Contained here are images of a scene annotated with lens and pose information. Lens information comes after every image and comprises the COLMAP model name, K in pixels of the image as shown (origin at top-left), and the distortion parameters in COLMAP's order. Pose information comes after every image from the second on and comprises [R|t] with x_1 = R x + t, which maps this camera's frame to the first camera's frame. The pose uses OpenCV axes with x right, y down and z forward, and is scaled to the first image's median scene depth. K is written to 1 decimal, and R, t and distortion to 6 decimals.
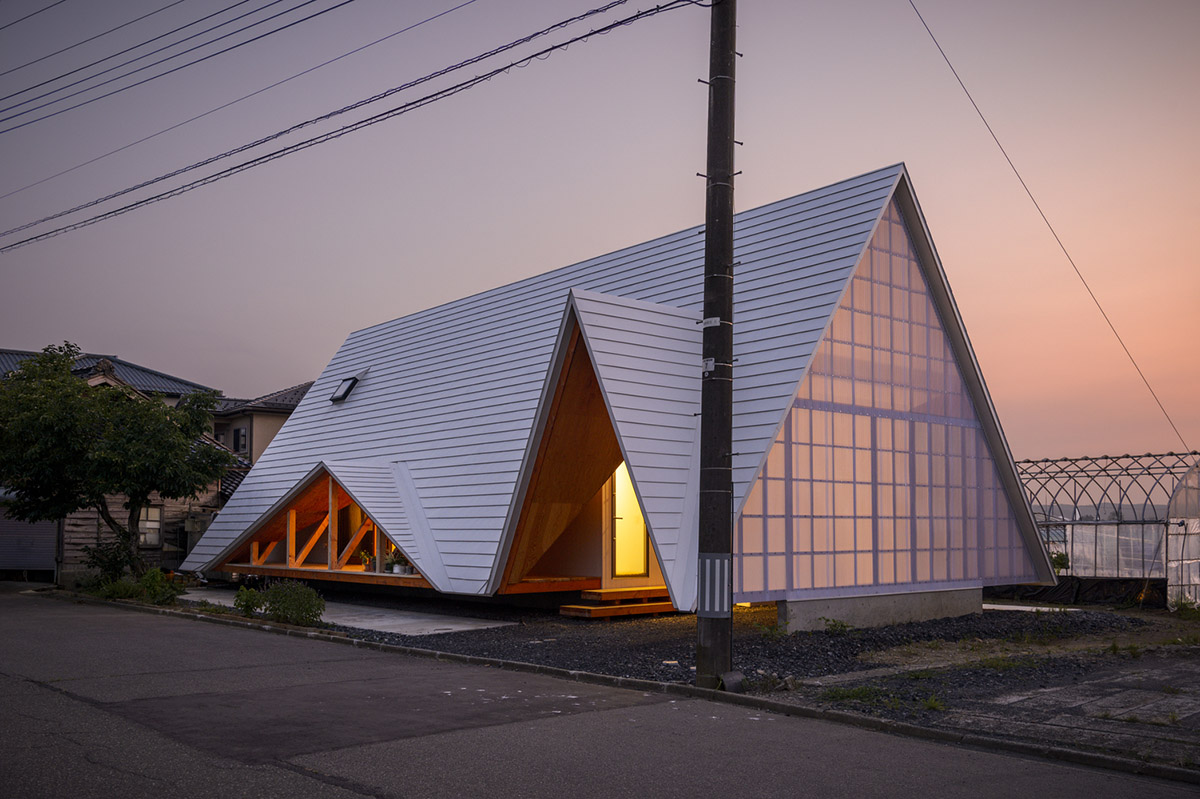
lens RADIAL K [[1059.8, 0, 601.2], [0, 1059.8, 450.7], [0, 0, 1]] dist [-0.003189, 0.001270]
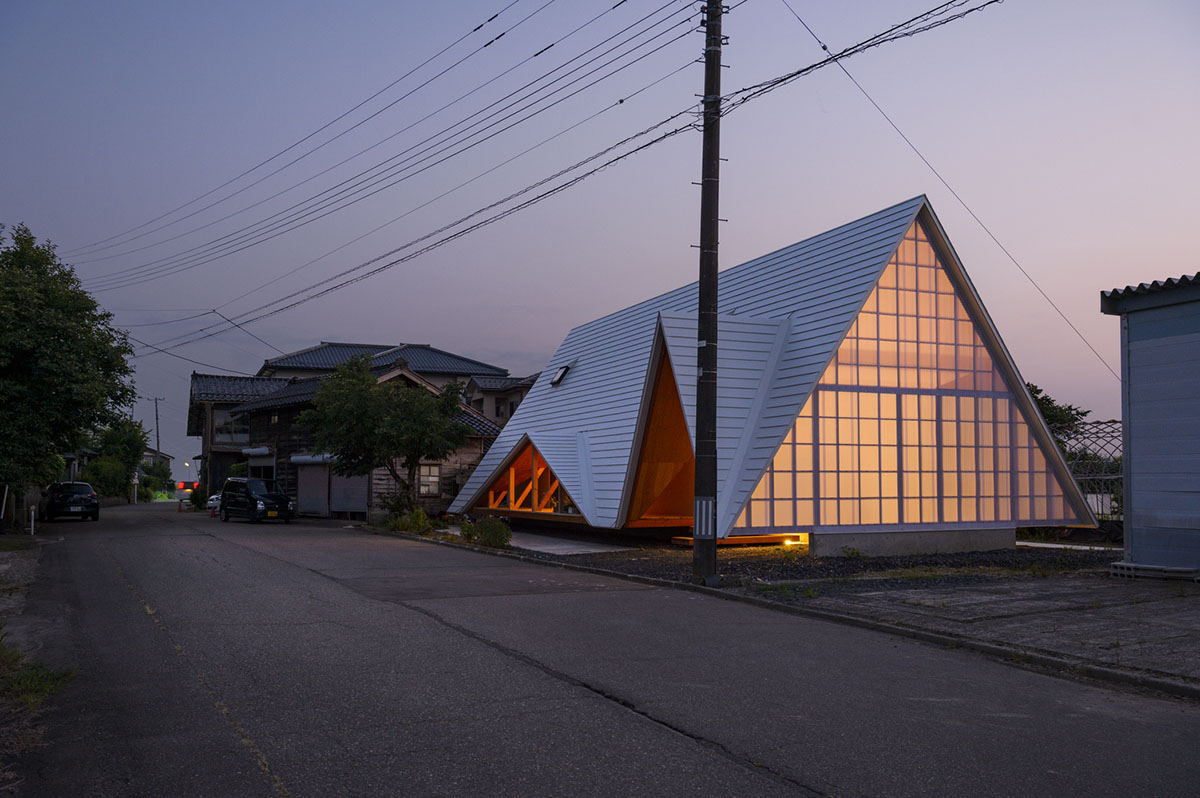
lens RADIAL K [[1031.1, 0, 600.8], [0, 1031.1, 401.4], [0, 0, 1]] dist [0.008818, -0.004131]
pose [[0.954772, -0.025072, -0.296279, 0.271170], [0.023792, 0.999686, -0.007924, -0.020991], [0.296384, 0.000517, 0.955069, -0.302839]]
